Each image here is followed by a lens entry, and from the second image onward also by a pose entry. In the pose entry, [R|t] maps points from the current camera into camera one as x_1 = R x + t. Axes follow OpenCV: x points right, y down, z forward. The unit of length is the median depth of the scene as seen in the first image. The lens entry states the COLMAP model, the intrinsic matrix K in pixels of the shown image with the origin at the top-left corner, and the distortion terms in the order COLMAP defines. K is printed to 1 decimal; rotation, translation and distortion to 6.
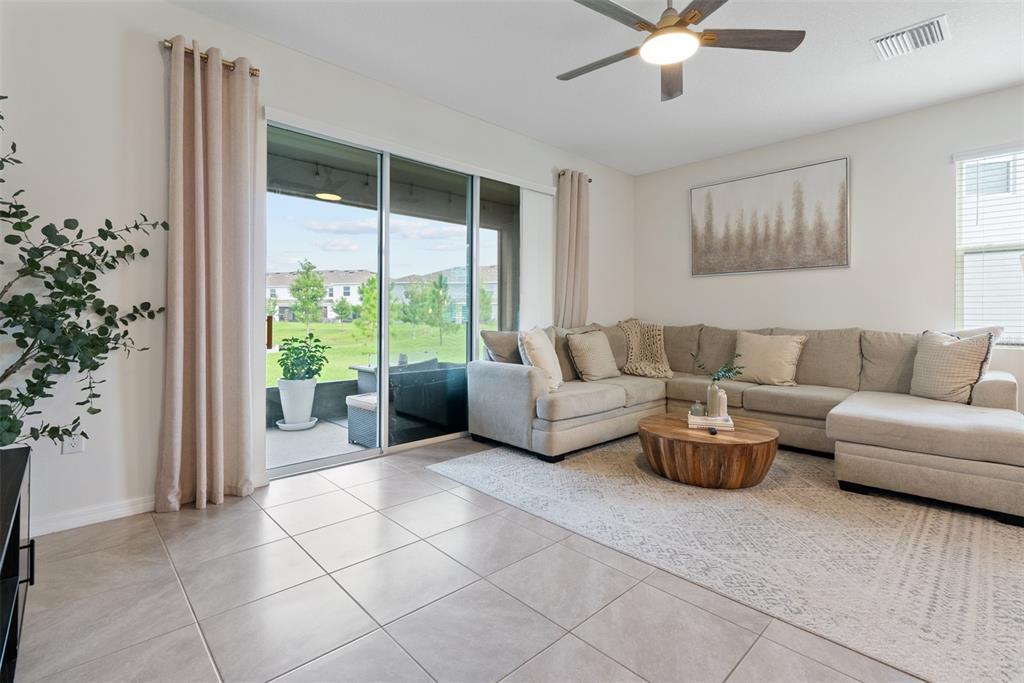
lens RADIAL K [[474.3, 0, 513.6], [0, 474.3, 324.6], [0, 0, 1]] dist [0.000107, 0.000044]
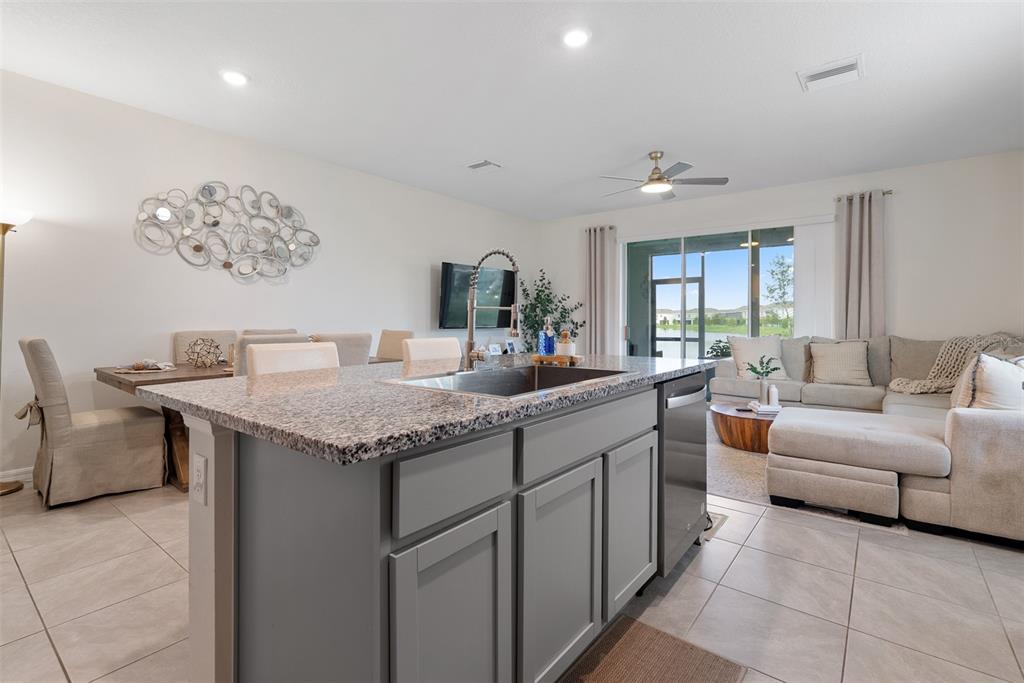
lens RADIAL K [[474.3, 0, 513.6], [0, 474.3, 324.6], [0, 0, 1]] dist [0.000107, 0.000044]
pose [[0.154987, 0.007070, -0.987891, 1.830778], [-0.025277, 0.999675, 0.003189, -0.018136], [0.987593, 0.024477, 0.155116, 0.120697]]
